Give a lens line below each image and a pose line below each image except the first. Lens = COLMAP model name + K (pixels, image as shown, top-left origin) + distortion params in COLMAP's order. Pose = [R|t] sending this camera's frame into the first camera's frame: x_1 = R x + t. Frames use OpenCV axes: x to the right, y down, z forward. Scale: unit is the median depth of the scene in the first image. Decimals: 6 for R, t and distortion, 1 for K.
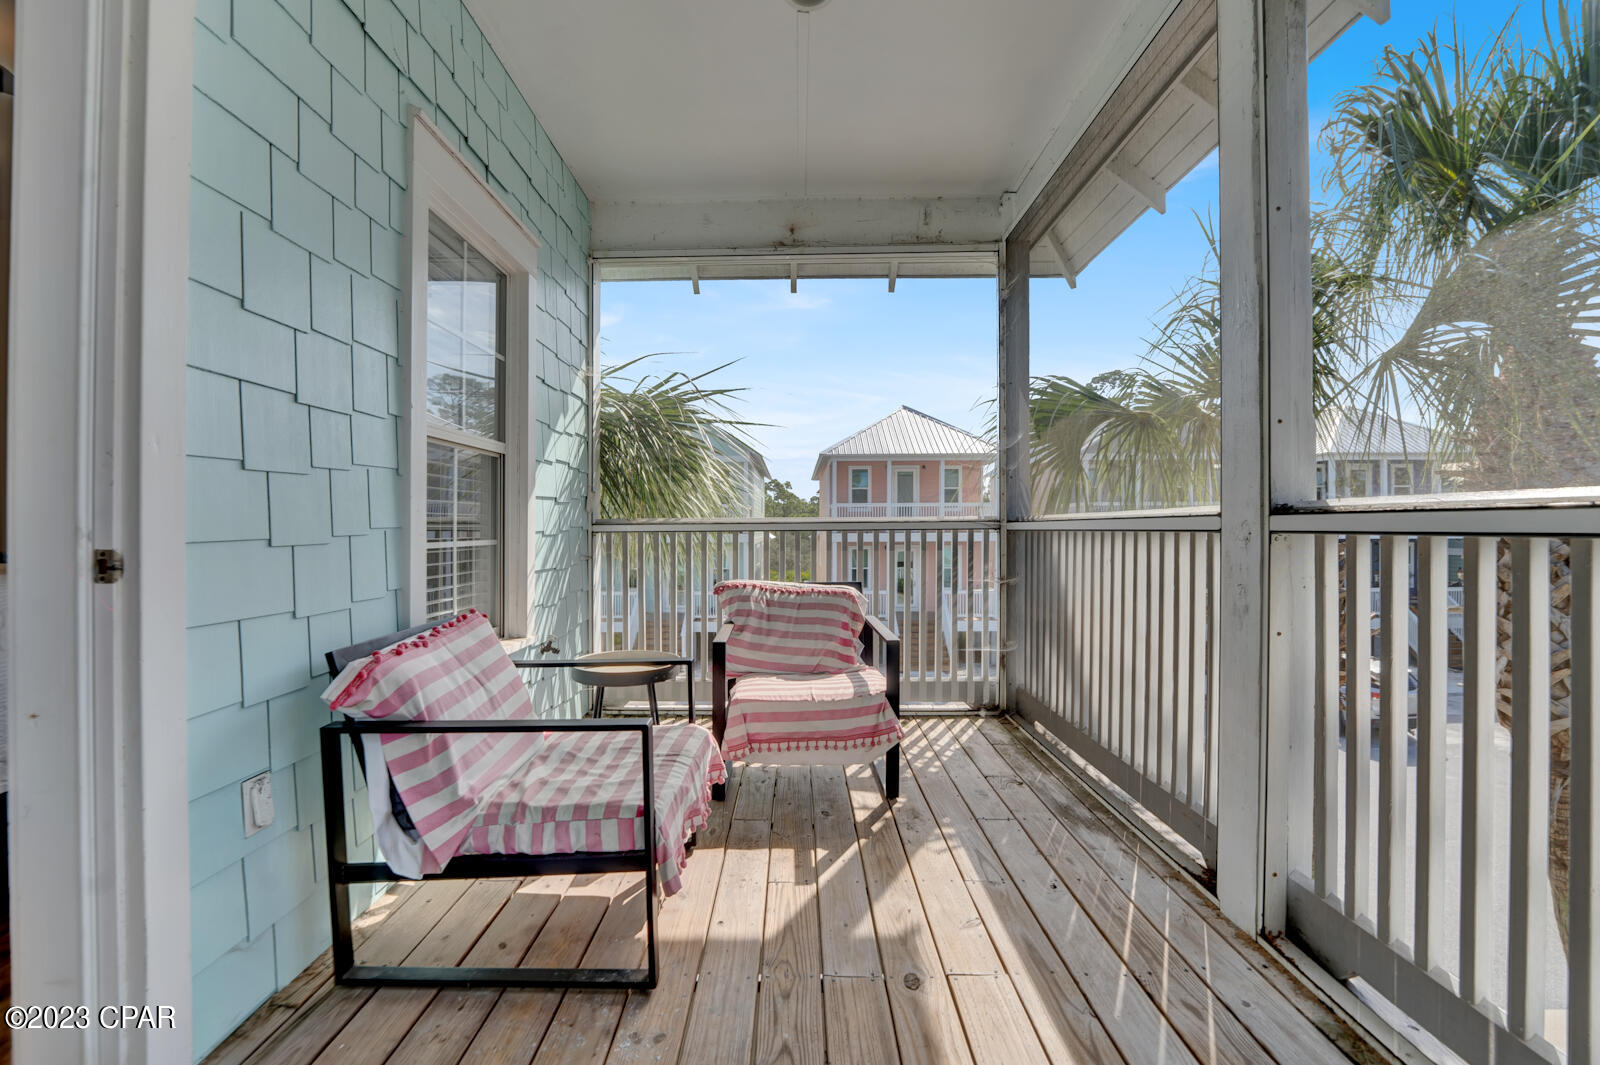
lens RADIAL K [[670.2, 0, 789.6], [0, 670.2, 530.1], [0, 0, 1]] dist [-0.027171, -0.000088]
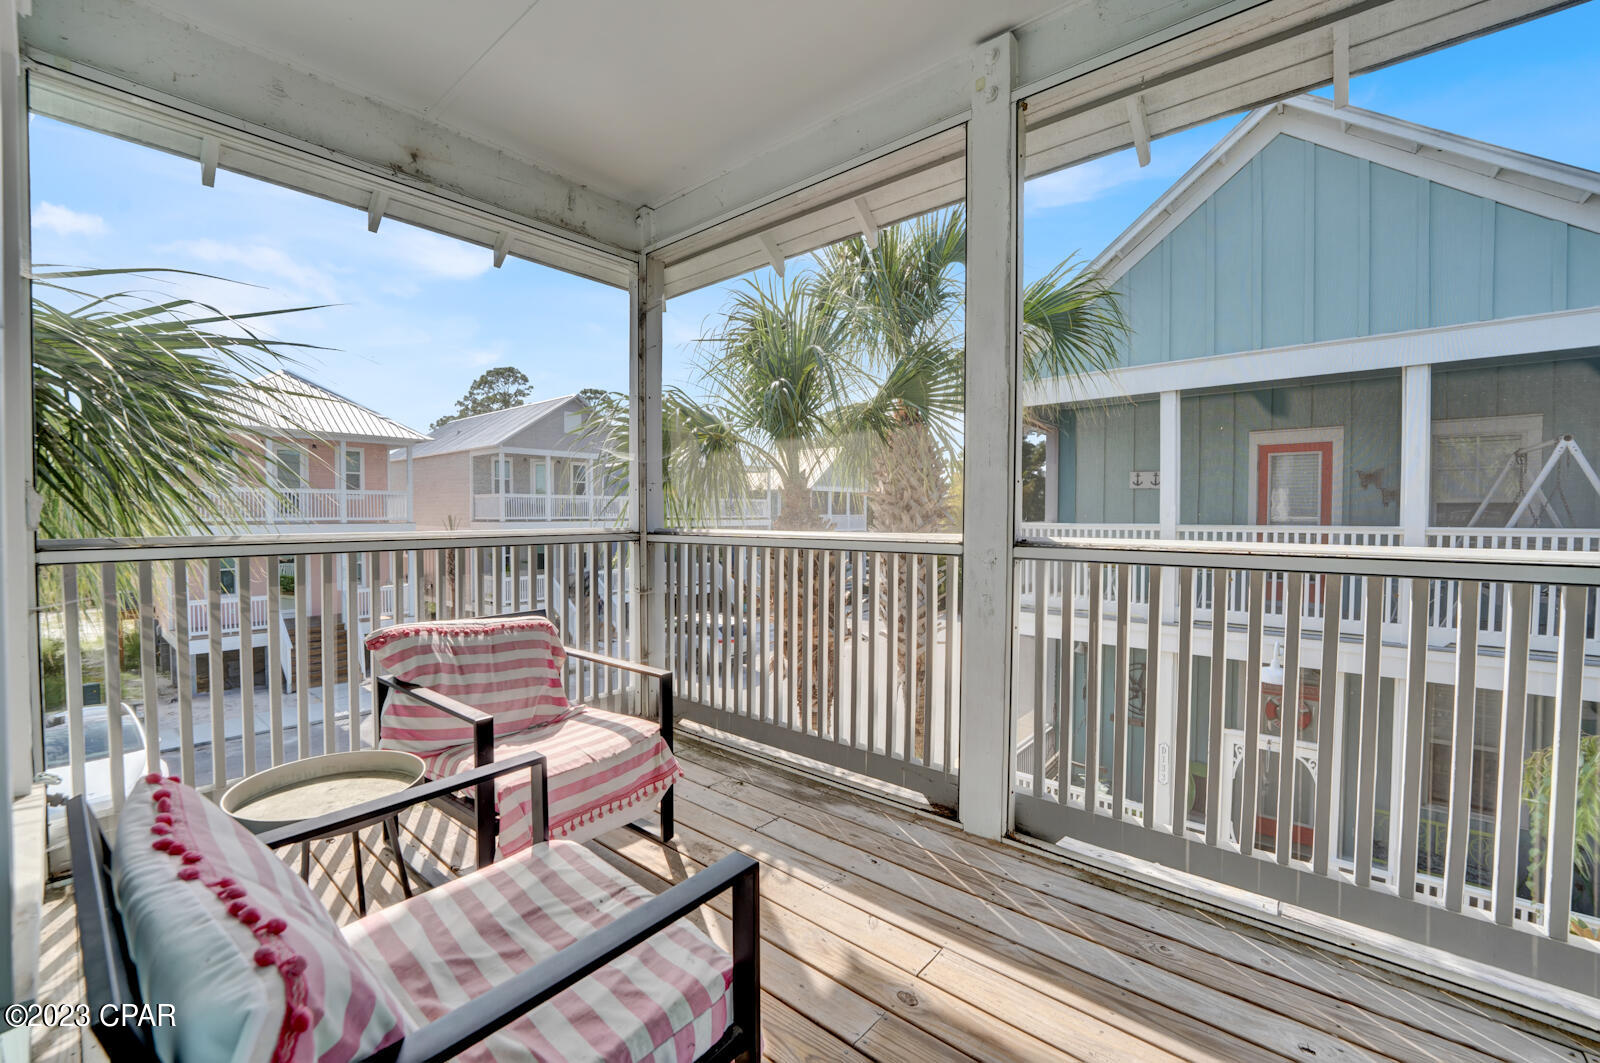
lens RADIAL K [[641.4, 0, 792.1], [0, 641.4, 536.0], [0, 0, 1]] dist [-0.030748, -0.000423]
pose [[0.647739, -0.018148, 0.761646, -0.331505], [-0.002510, 0.999660, 0.025954, -0.041441], [-0.761858, -0.018723, 0.647474, 0.238882]]
